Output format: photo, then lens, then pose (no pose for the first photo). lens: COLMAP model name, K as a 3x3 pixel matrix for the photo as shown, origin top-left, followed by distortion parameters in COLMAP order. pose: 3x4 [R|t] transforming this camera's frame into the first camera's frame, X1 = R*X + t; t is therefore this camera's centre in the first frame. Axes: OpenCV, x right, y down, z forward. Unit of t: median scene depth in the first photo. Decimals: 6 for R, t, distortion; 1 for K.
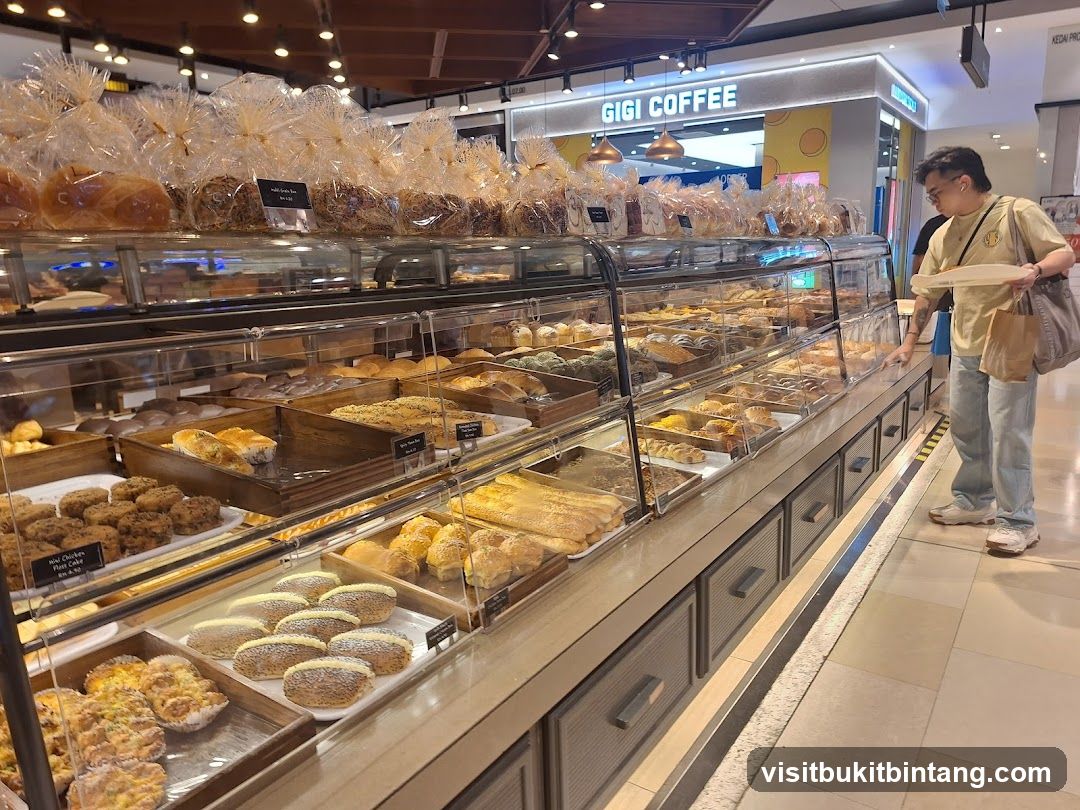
lens RADIAL K [[775.4, 0, 543.4], [0, 775.4, 404.2], [0, 0, 1]] dist [0.036010, -0.020800]
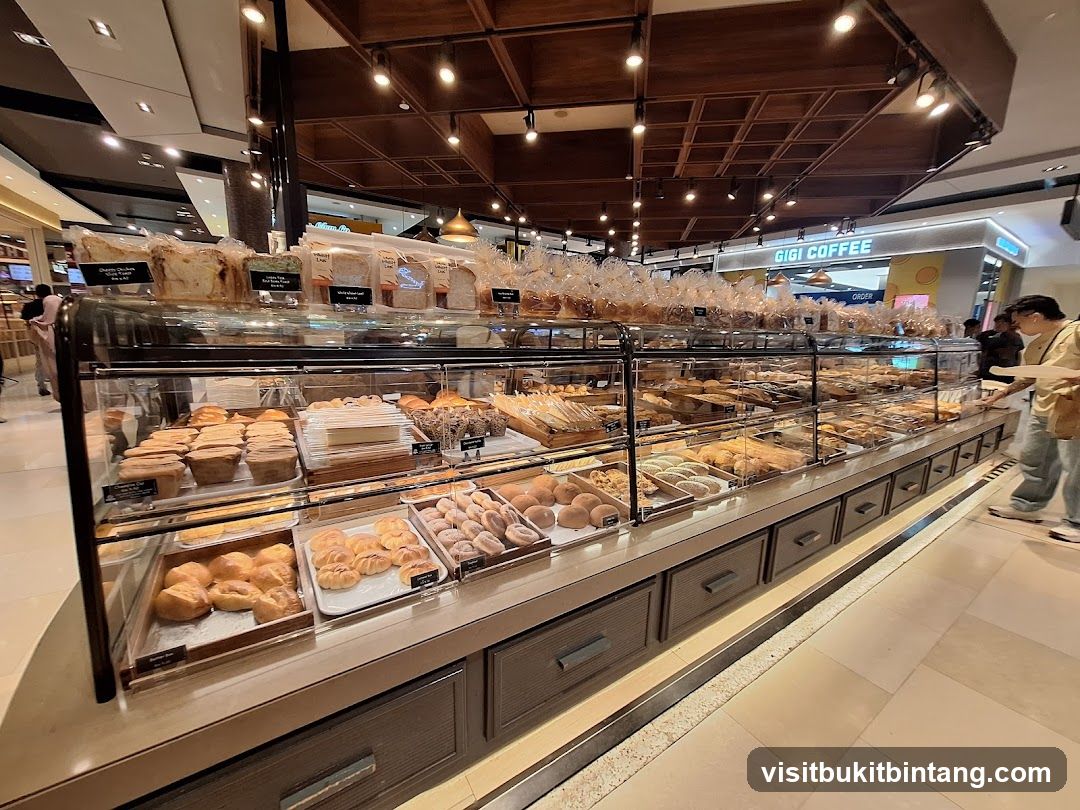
lens RADIAL K [[420.9, 0, 541.7], [0, 420.9, 411.0], [0, 0, 1]] dist [-0.008361, 0.000863]
pose [[0.921232, 0.126183, -0.367981, -0.056029], [-0.127158, 0.991645, 0.021703, 0.025940], [0.367646, 0.026798, 0.929580, -0.124018]]
